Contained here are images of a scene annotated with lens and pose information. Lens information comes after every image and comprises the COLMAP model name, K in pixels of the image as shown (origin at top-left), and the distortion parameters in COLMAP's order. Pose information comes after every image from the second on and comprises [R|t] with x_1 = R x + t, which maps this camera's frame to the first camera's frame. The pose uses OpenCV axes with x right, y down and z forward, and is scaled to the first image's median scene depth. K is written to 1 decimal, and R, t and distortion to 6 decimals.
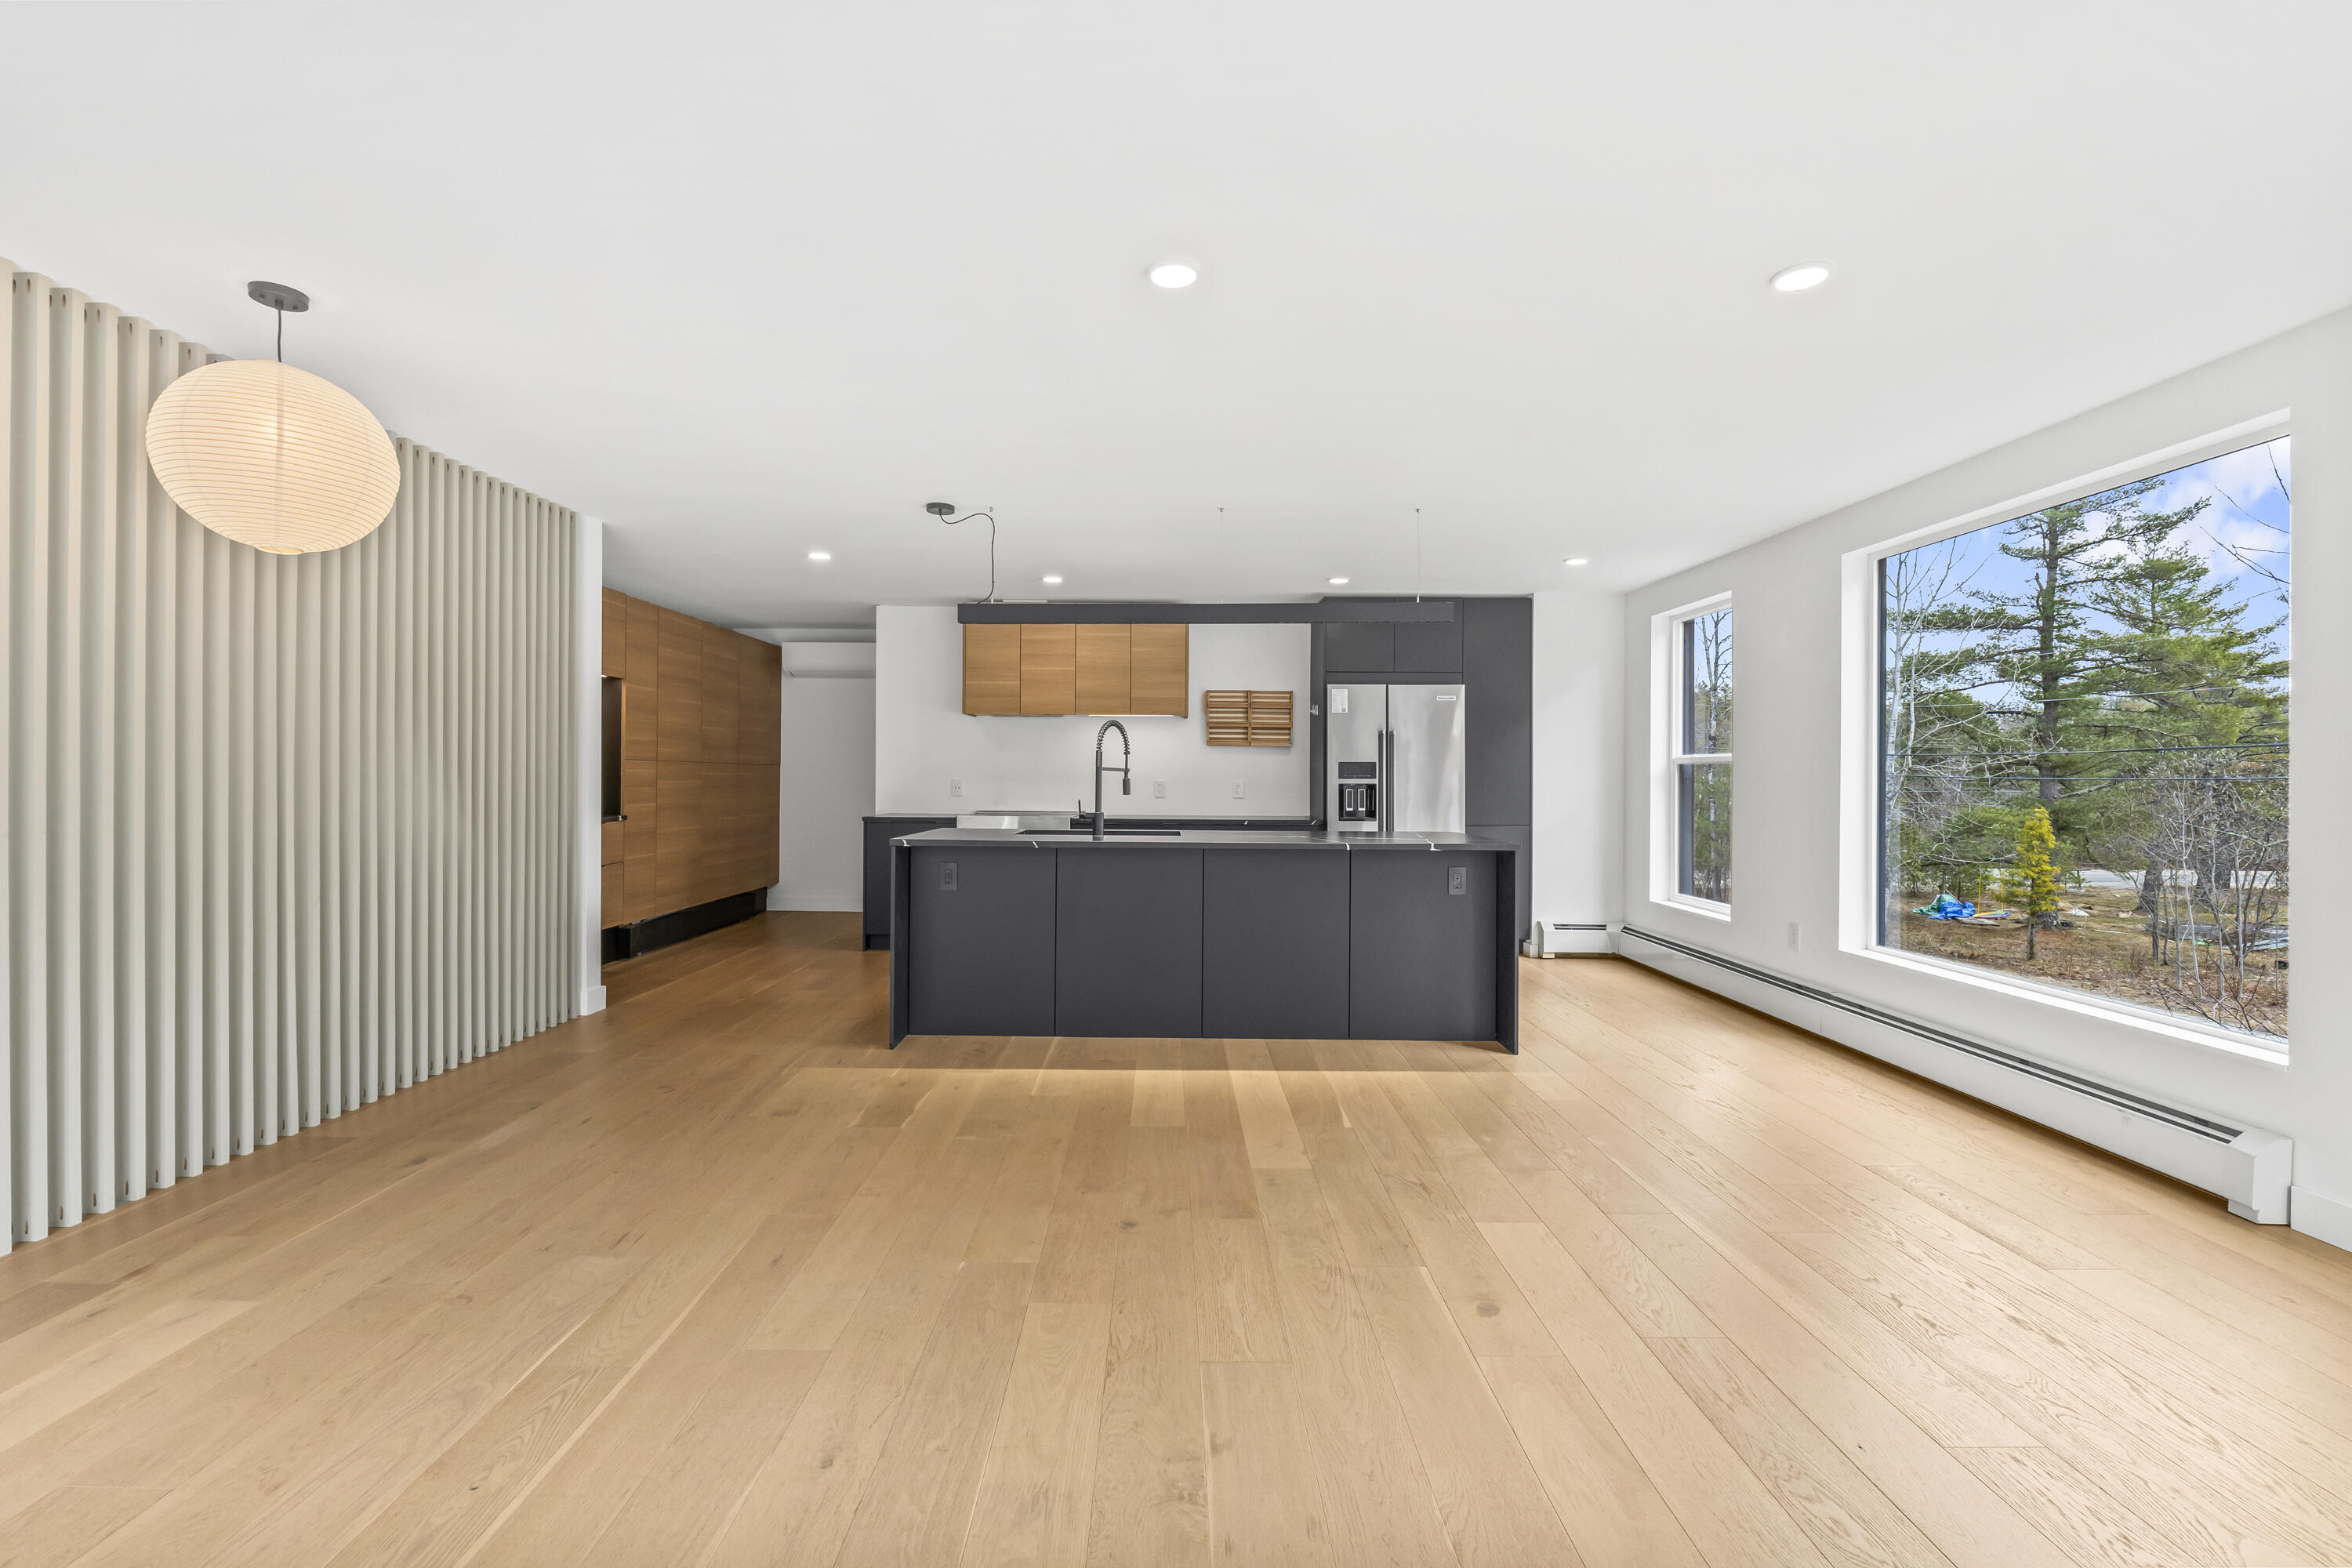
lens RADIAL K [[980.2, 0, 1161.4], [0, 980.2, 781.5], [0, 0, 1]] dist [-0.012754, -0.000007]
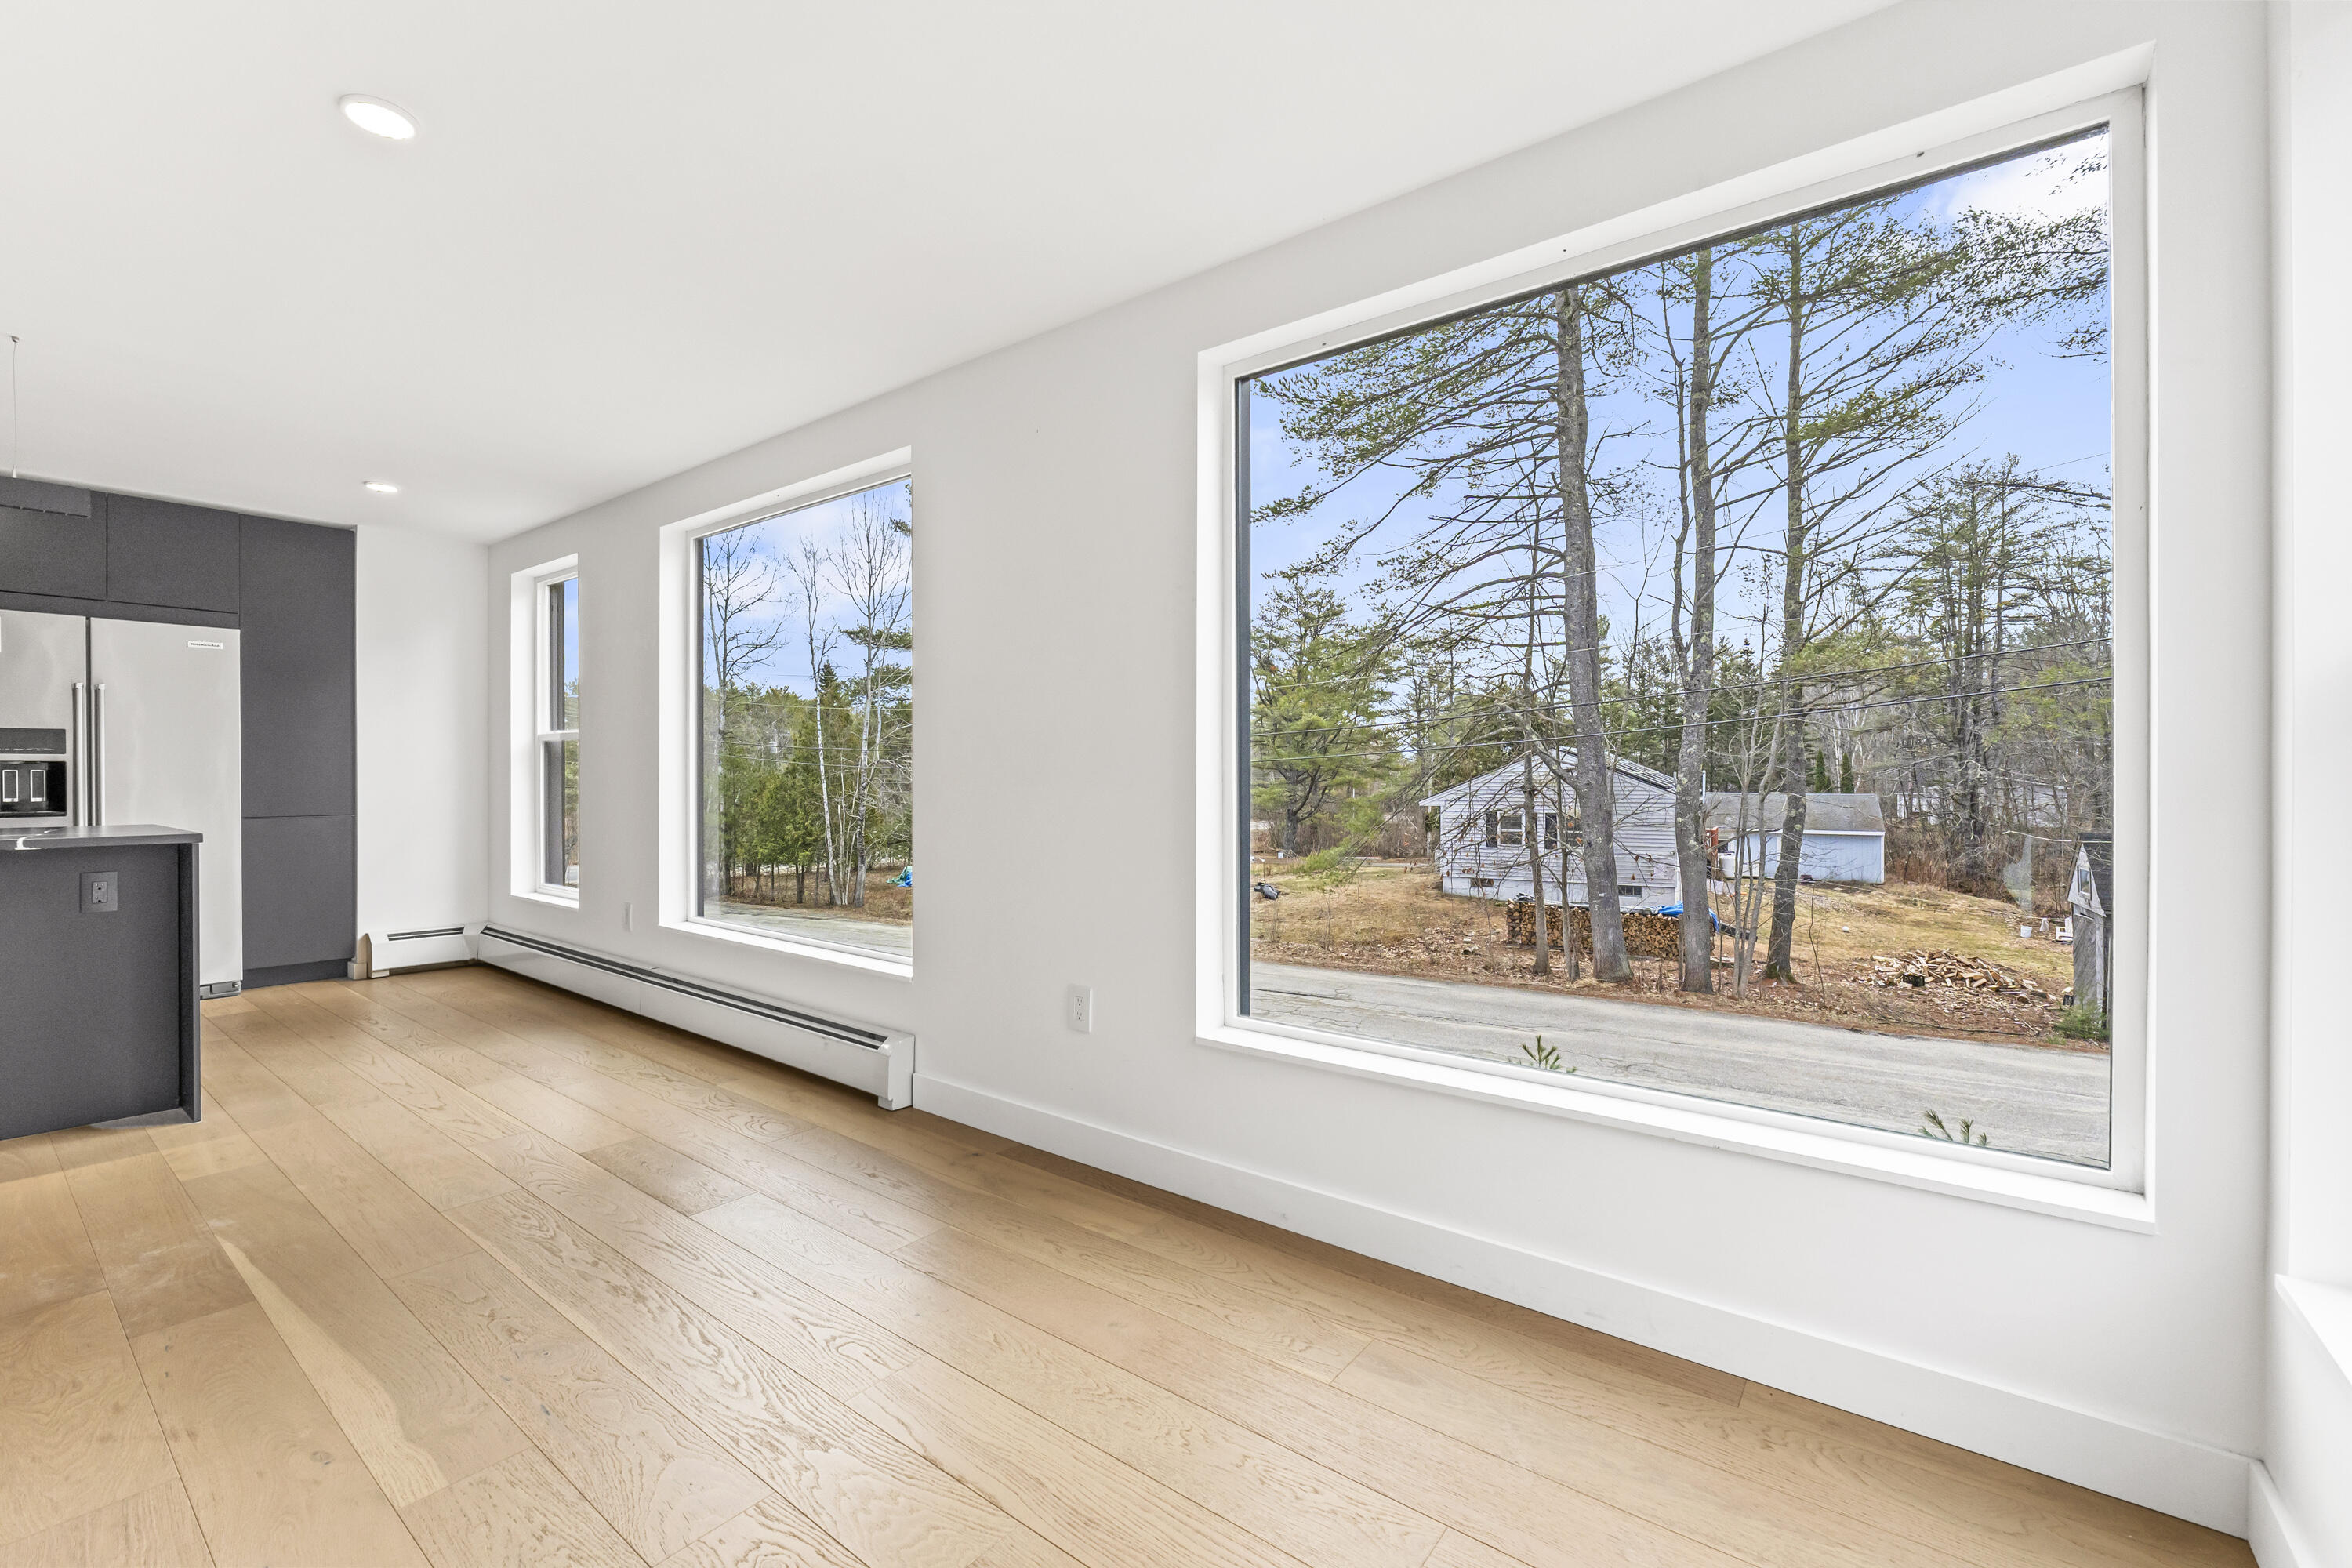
lens RADIAL K [[987.1, 0, 1159.1], [0, 987.1, 778.4], [0, 0, 1]] dist [-0.009591, 0.000197]
pose [[0.606993, -0.006491, 0.794681, 0.151165], [0.004404, 0.999979, 0.004804, 0.015248], [-0.794695, 0.000584, 0.607008, -0.010098]]
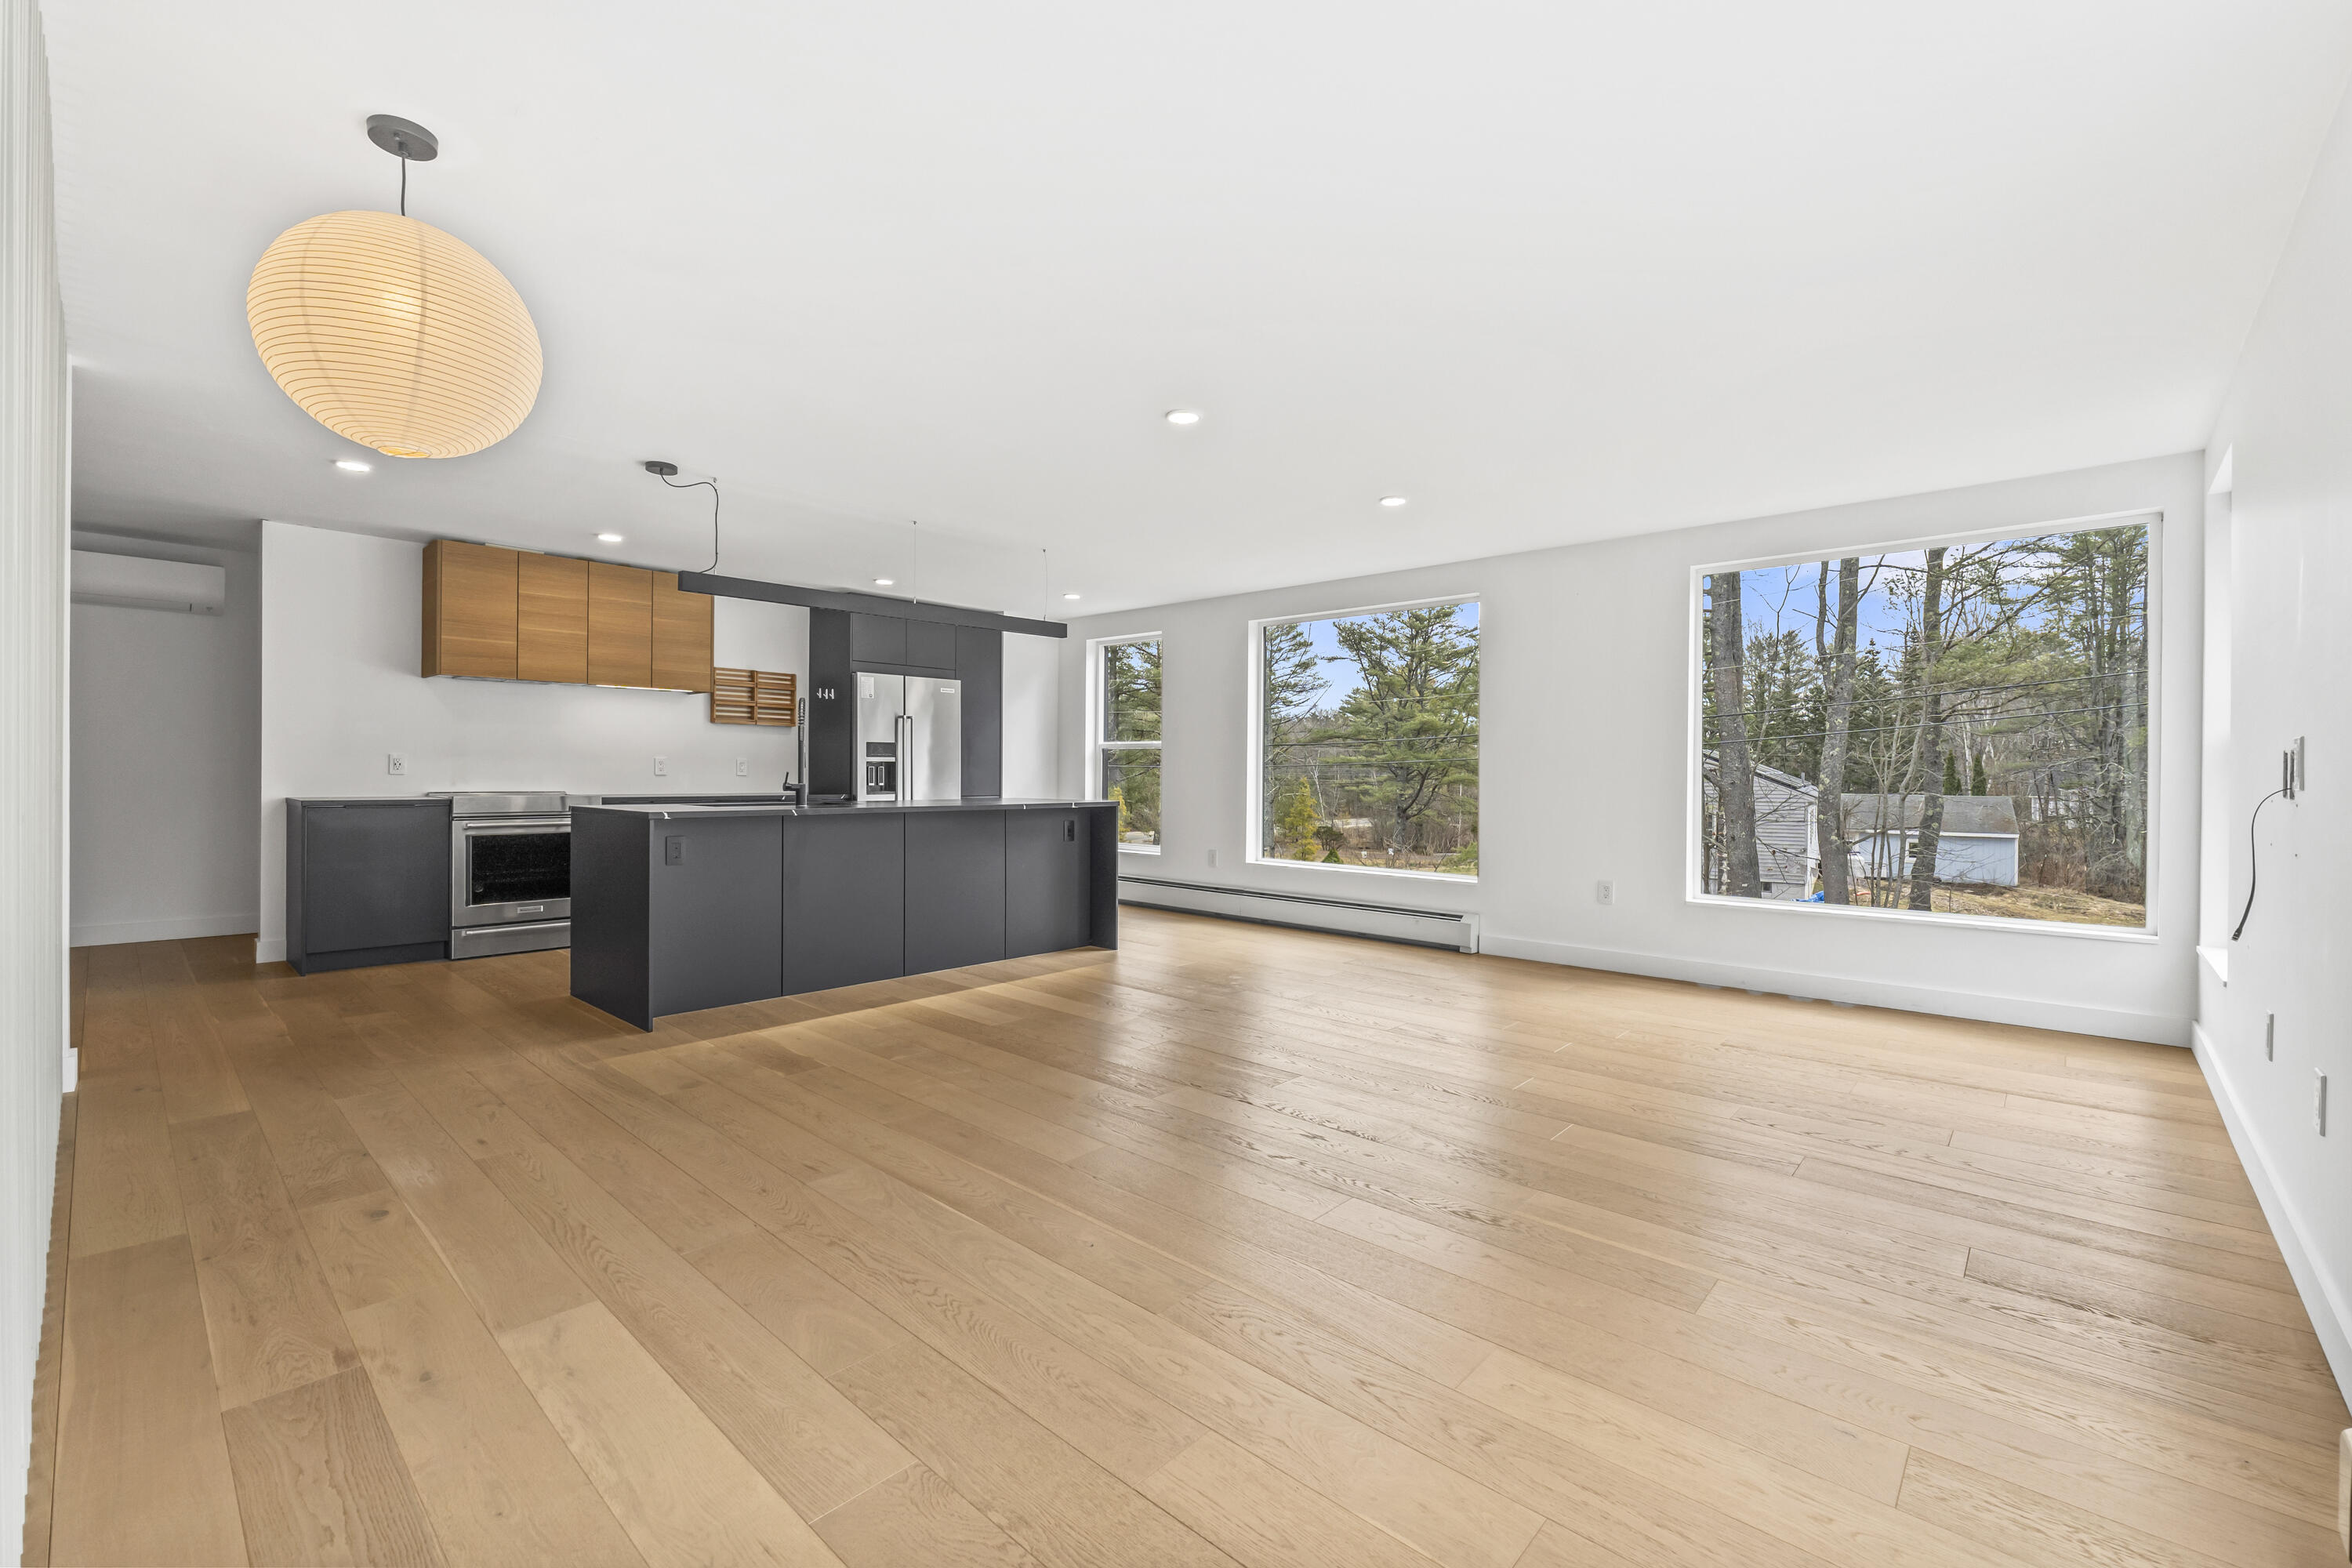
lens RADIAL K [[980.2, 0, 1161.4], [0, 980.2, 781.5], [0, 0, 1]] dist [-0.012754, -0.000007]
pose [[0.673321, -0.006992, 0.739317, -0.448573], [-0.001739, 0.999938, 0.011041, 0.013177], [-0.739348, -0.008720, 0.673267, -0.003742]]
